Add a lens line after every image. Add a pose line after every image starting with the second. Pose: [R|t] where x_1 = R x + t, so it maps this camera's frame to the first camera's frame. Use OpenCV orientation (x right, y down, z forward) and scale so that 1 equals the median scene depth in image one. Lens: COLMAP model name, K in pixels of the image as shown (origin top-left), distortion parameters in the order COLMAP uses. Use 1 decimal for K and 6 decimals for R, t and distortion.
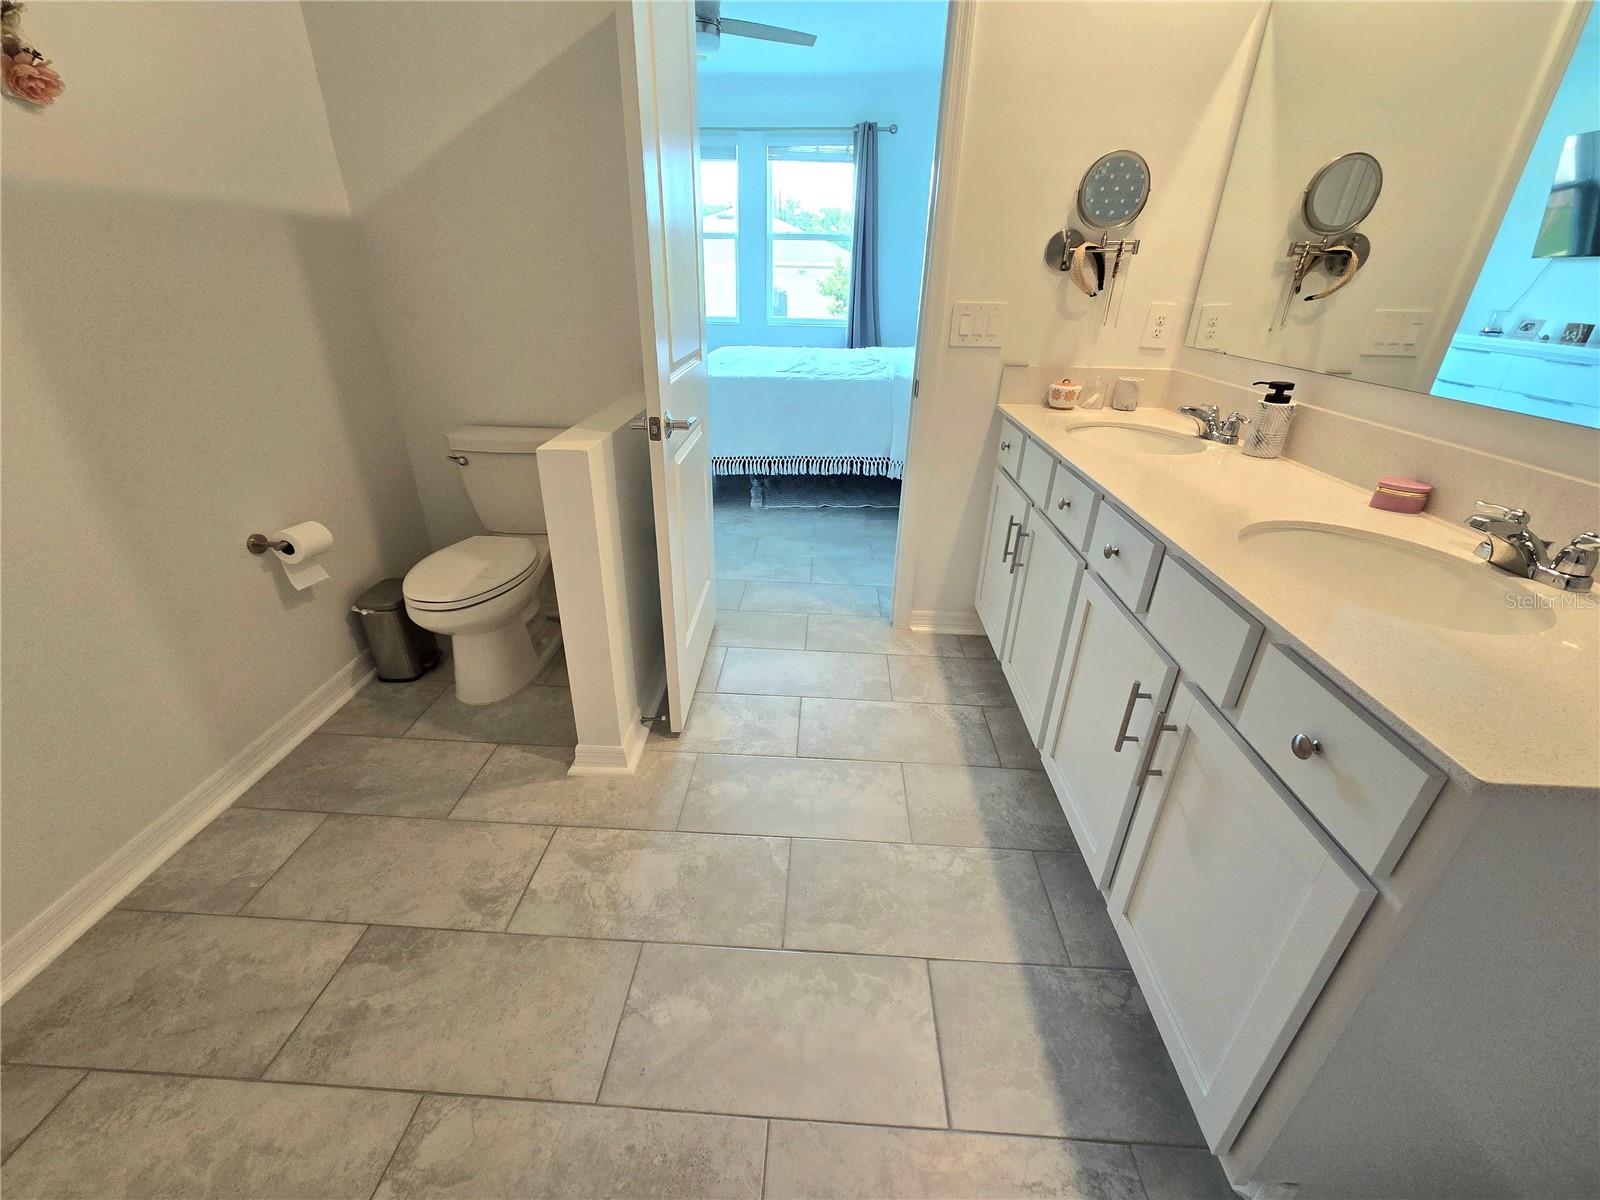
lens RADIAL K [[655.9, 0, 794.7], [0, 655.9, 600.4], [0, 0, 1]] dist [0.002762, -0.000959]
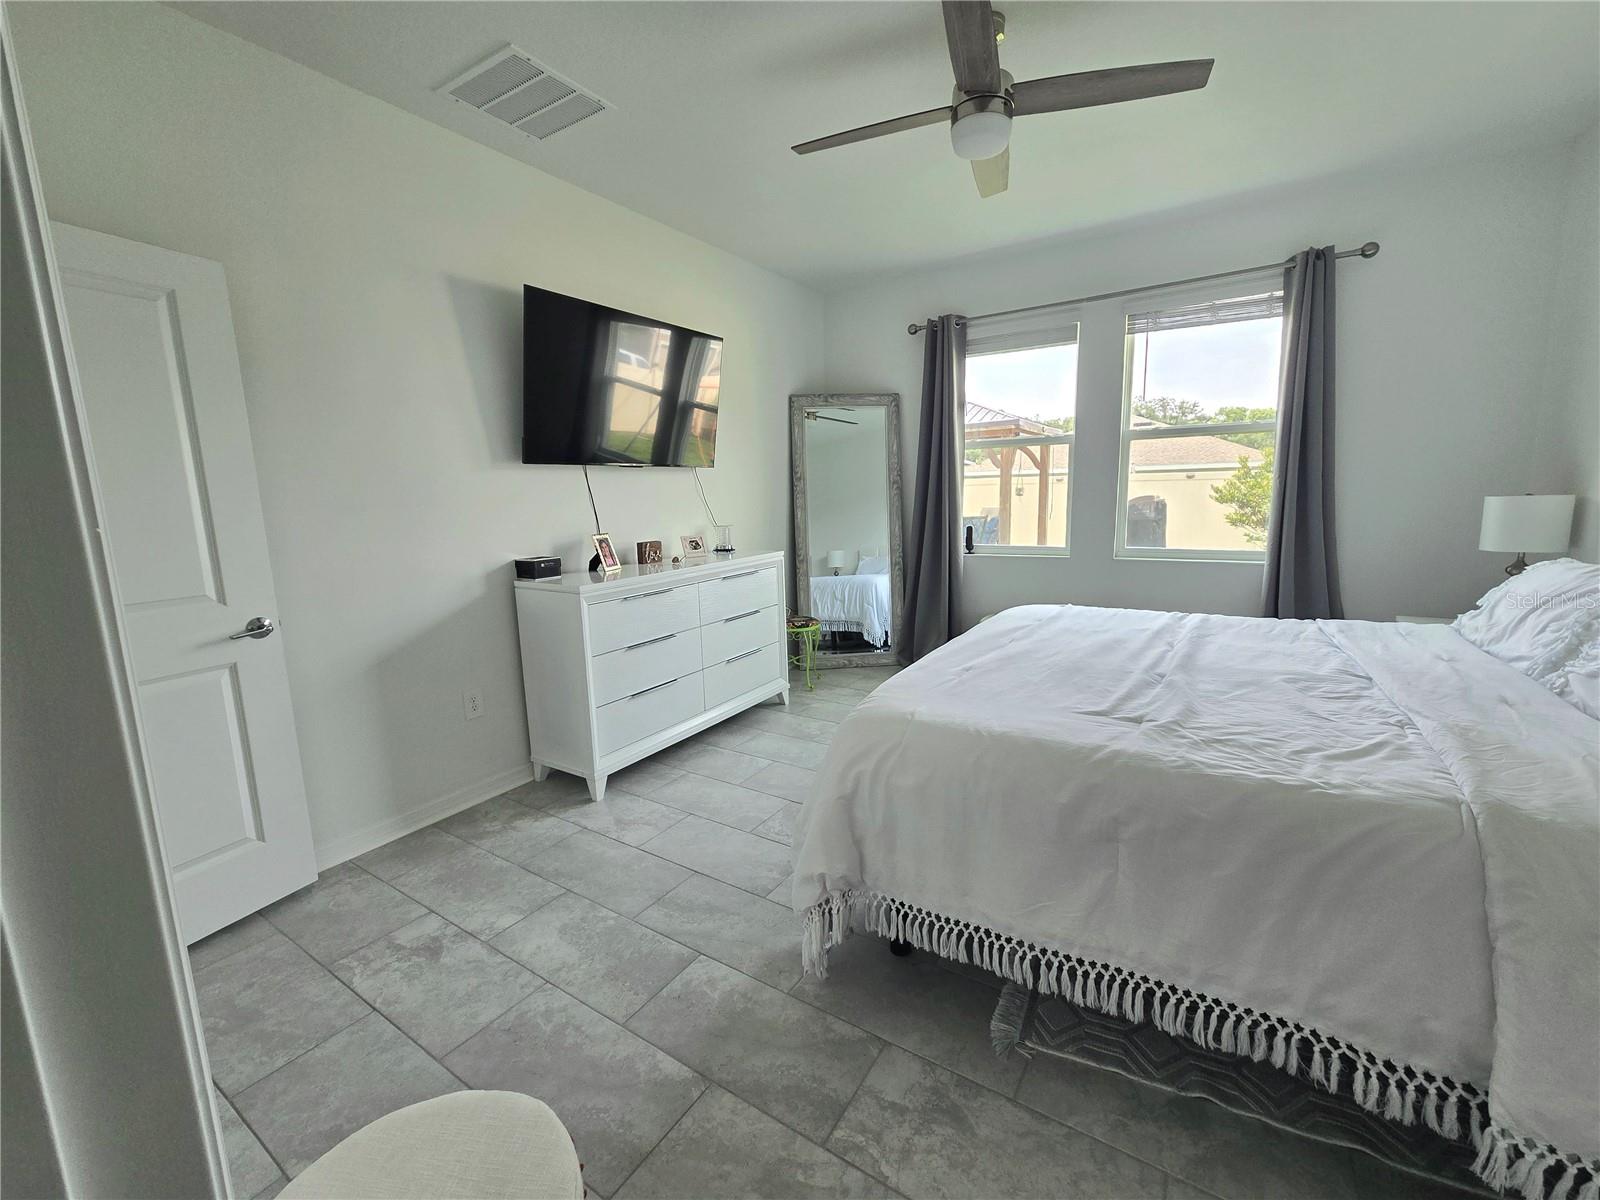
lens RADIAL K [[655.9, 0, 811.2], [0, 655.9, 598.5], [0, 0, 1]] dist [0.002762, -0.000959]
pose [[0.870392, 0.037036, -0.490964, 0.018487], [-0.176548, 0.954333, -0.240997, -0.200036], [0.459617, 0.296441, 0.837183, 0.382329]]
